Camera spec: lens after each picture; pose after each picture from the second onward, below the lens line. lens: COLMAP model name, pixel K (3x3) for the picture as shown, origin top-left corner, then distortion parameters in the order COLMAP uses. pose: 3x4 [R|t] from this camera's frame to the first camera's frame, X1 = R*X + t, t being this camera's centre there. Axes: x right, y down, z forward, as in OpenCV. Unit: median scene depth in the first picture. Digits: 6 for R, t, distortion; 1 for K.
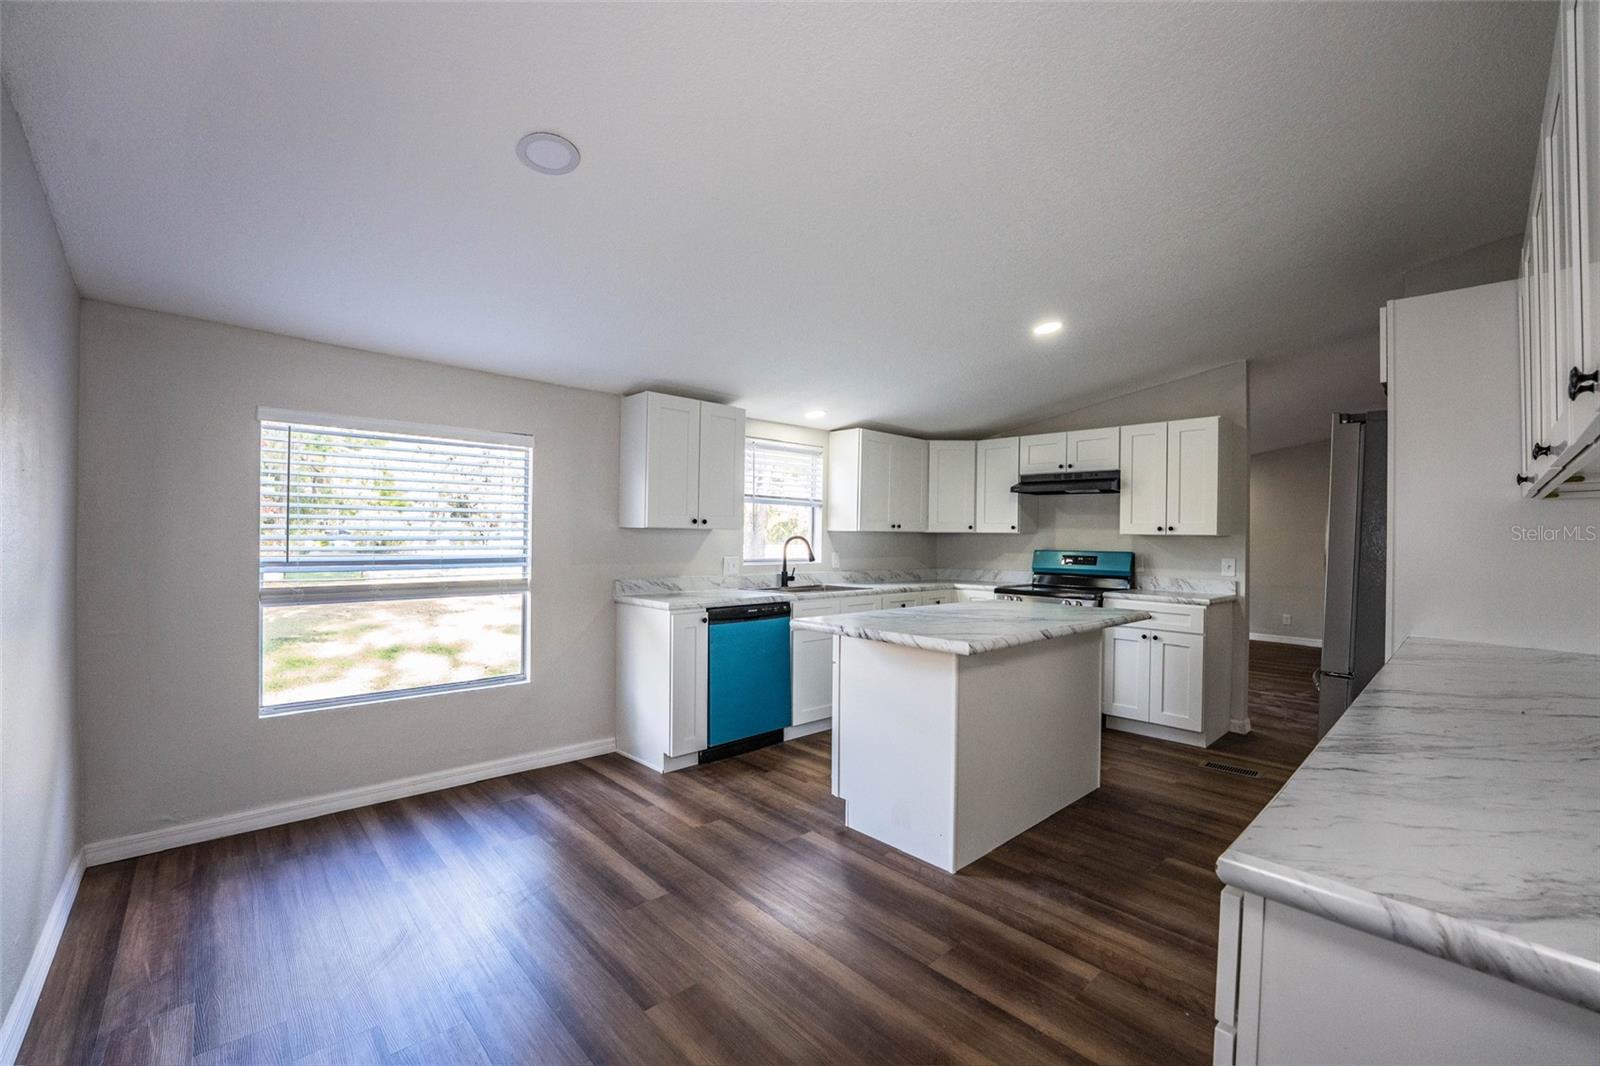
lens RADIAL K [[650.9, 0, 800.0], [0, 650.9, 533.0], [0, 0, 1]] dist [-0.036806, -0.000031]
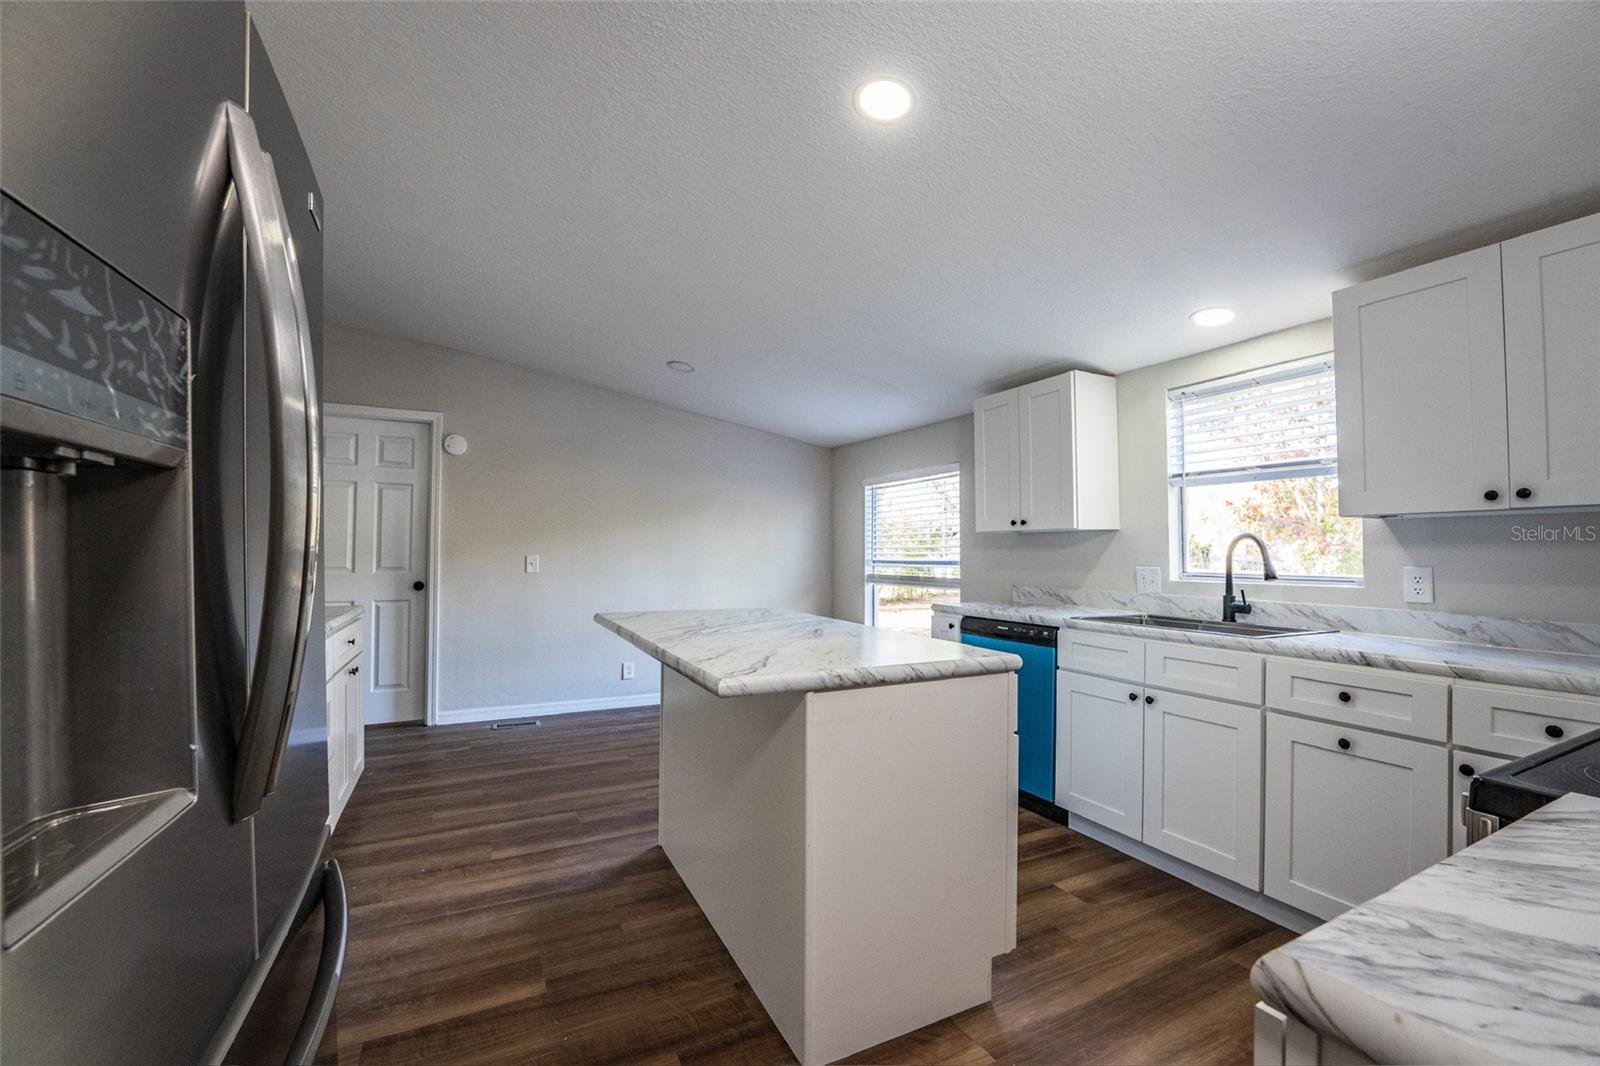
lens RADIAL K [[650.9, 0, 800.0], [0, 650.9, 533.0], [0, 0, 1]] dist [-0.036806, -0.000031]
pose [[-0.274331, -0.042892, -0.960678, 1.077844], [-0.002336, 0.999032, -0.043938, 0.049425], [0.961633, -0.009809, -0.274165, 1.335277]]
